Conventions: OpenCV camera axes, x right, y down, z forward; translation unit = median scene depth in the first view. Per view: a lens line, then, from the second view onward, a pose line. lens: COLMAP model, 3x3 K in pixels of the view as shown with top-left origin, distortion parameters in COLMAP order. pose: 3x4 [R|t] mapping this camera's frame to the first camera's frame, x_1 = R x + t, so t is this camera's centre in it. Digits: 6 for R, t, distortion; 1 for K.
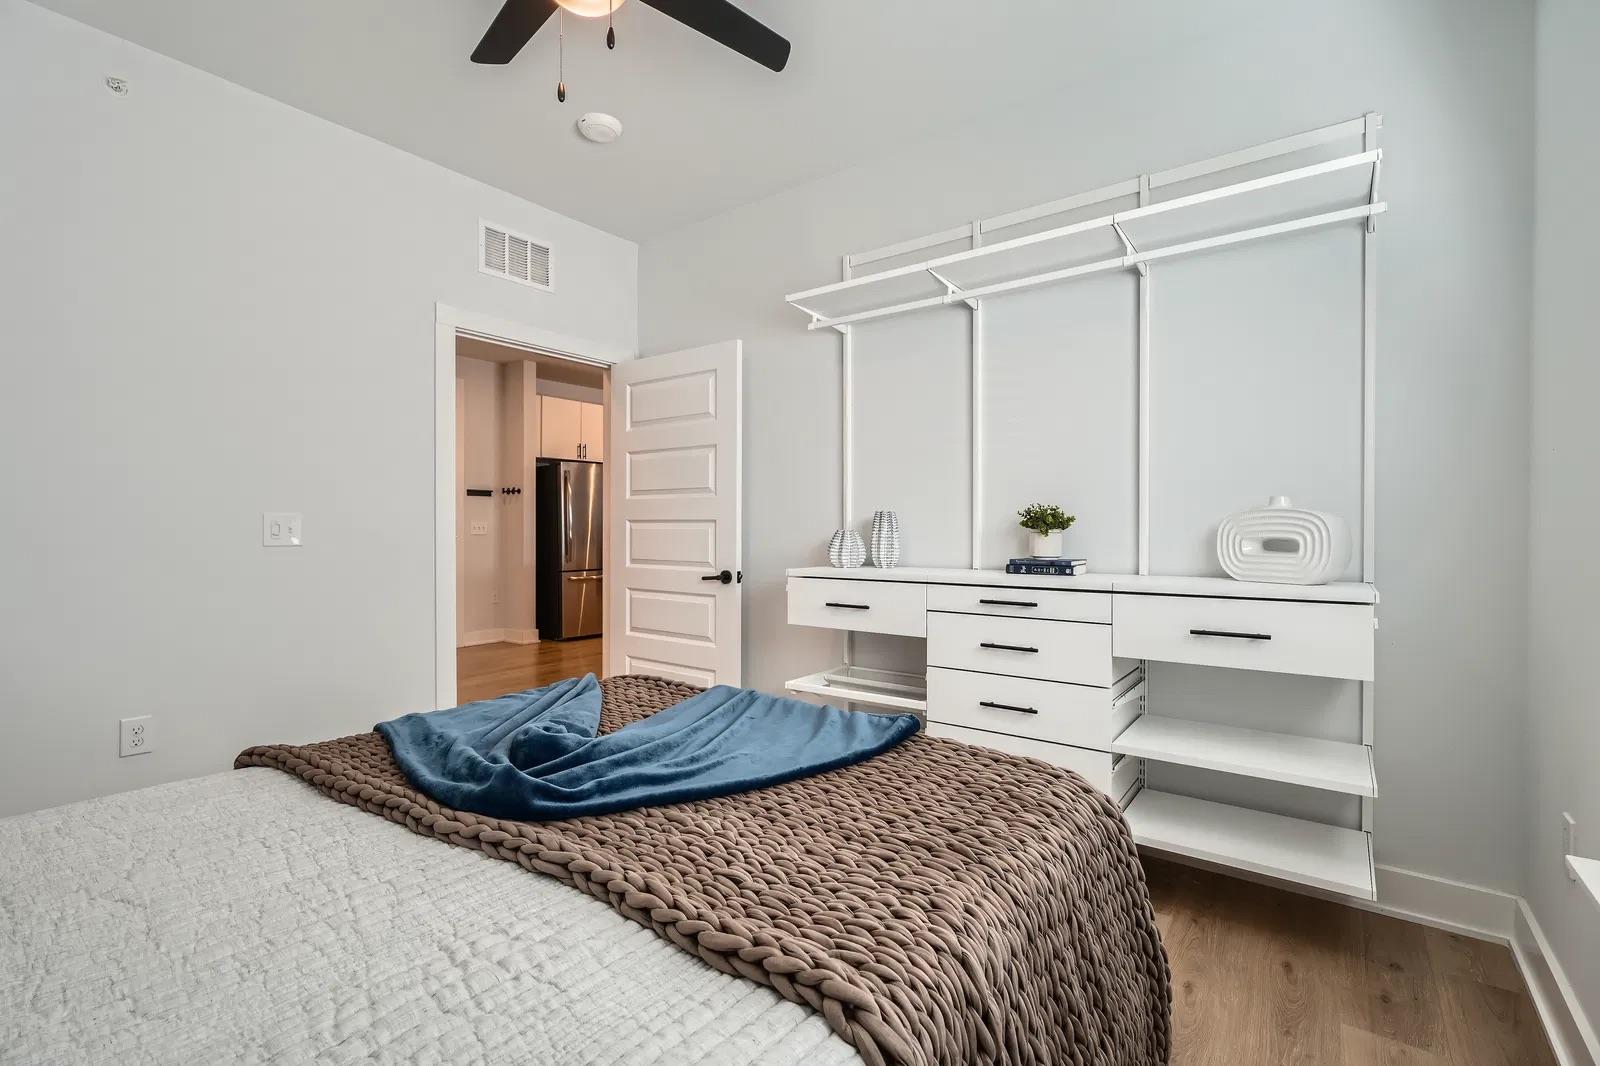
lens RADIAL K [[724.1, 0, 801.7], [0, 724.1, 539.1], [0, 0, 1]] dist [-0.003998, 0.001096]
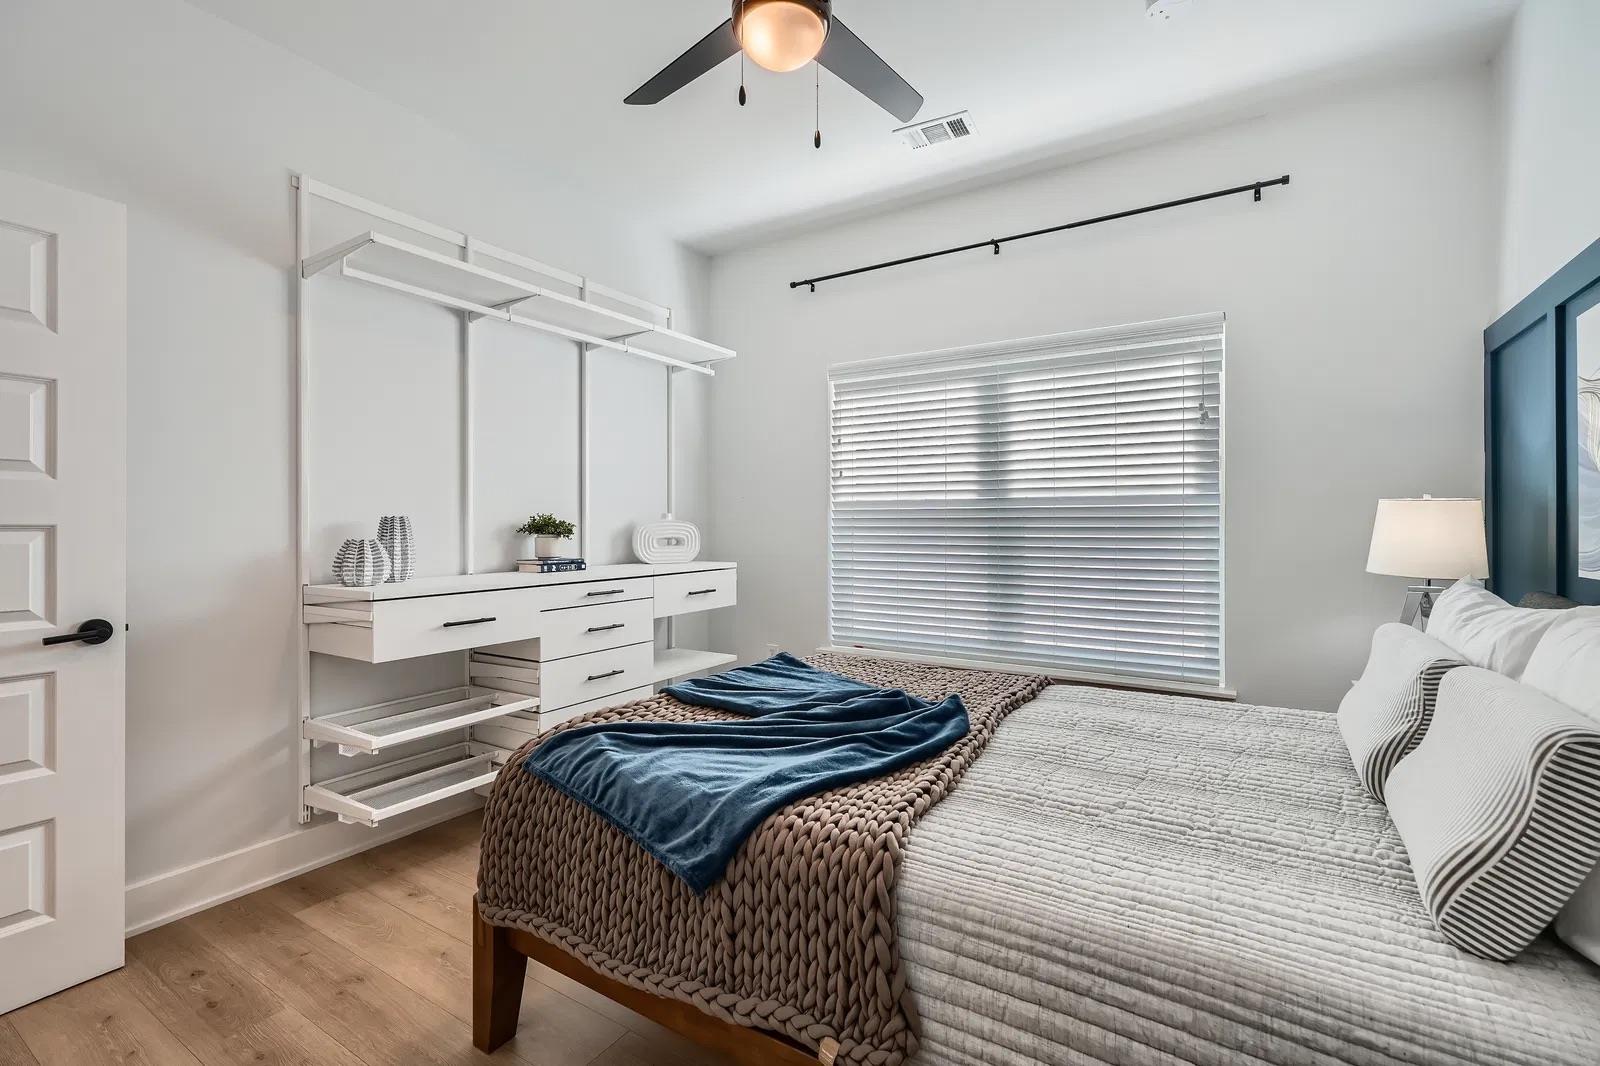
lens RADIAL K [[724.1, 0, 820.7], [0, 724.1, 519.6], [0, 0, 1]] dist [-0.003998, 0.001096]
pose [[-0.101093, -0.001492, 0.994876, -0.906211], [0.008422, 0.999962, 0.002356, -0.036851], [-0.994841, 0.008617, -0.101077, 0.666379]]
